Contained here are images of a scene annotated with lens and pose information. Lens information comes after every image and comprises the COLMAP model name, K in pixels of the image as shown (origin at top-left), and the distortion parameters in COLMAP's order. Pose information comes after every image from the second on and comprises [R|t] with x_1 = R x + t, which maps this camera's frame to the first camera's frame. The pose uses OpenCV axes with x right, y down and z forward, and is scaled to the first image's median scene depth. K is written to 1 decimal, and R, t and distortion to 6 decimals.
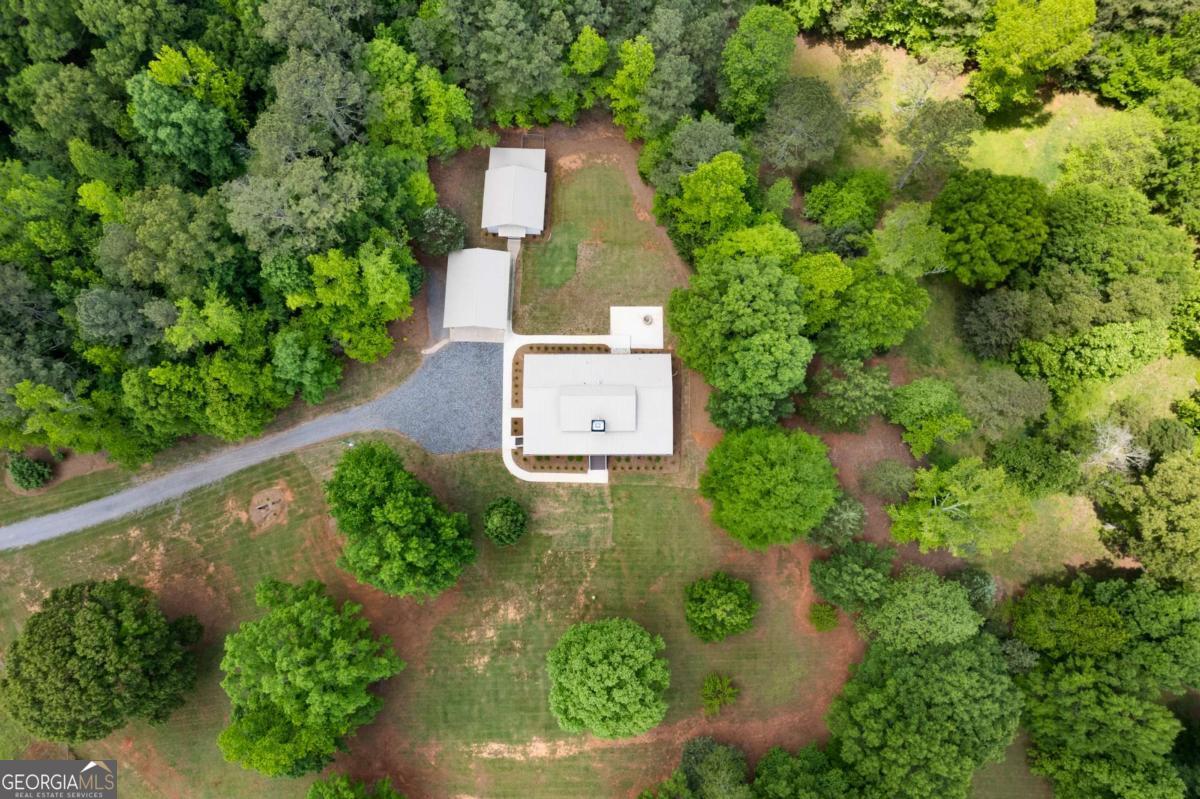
lens RADIAL K [[728.8, 0, 599.8], [0, 728.8, 414.8], [0, 0, 1]] dist [-0.065080, 0.049250]
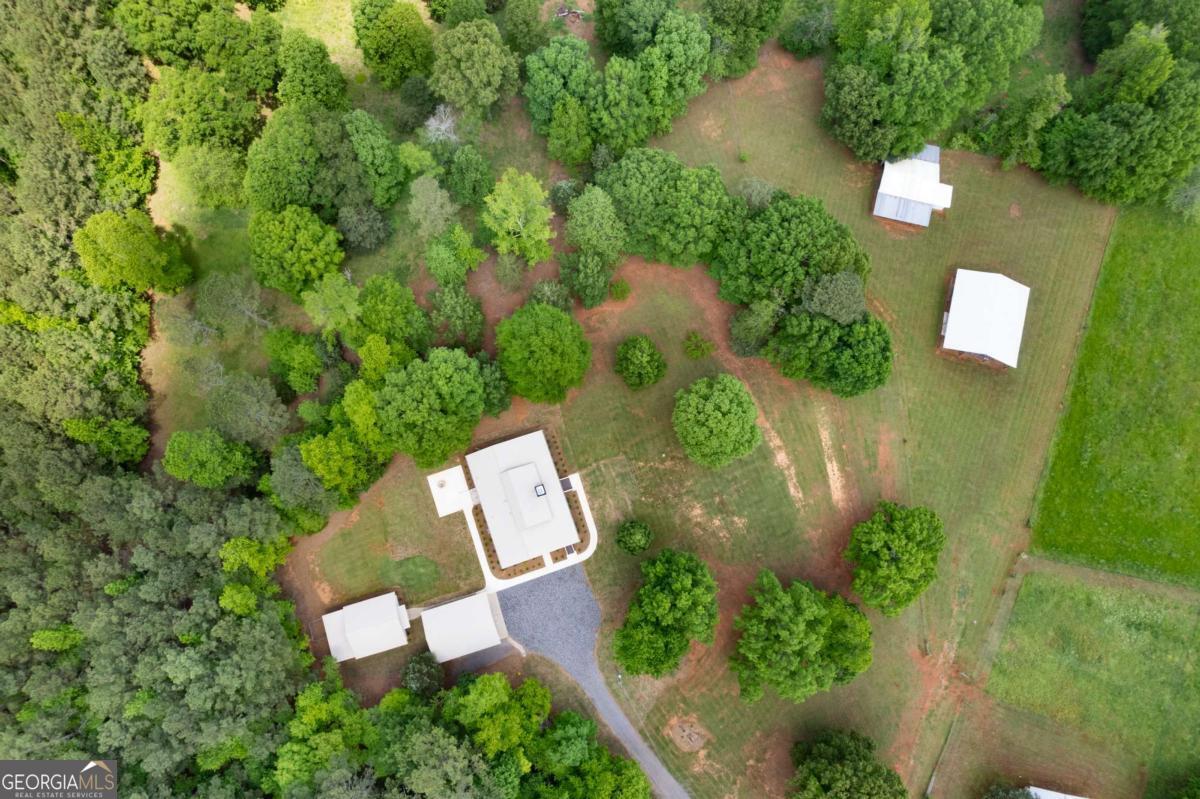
lens RADIAL K [[728.8, 0, 599.8], [0, 728.8, 414.8], [0, 0, 1]] dist [-0.065080, 0.049250]
pose [[-0.329686, -0.932851, 0.145245, -0.099053], [0.927138, -0.290887, 0.236221, -0.152425], [-0.178109, 0.212541, 0.960783, -0.266925]]
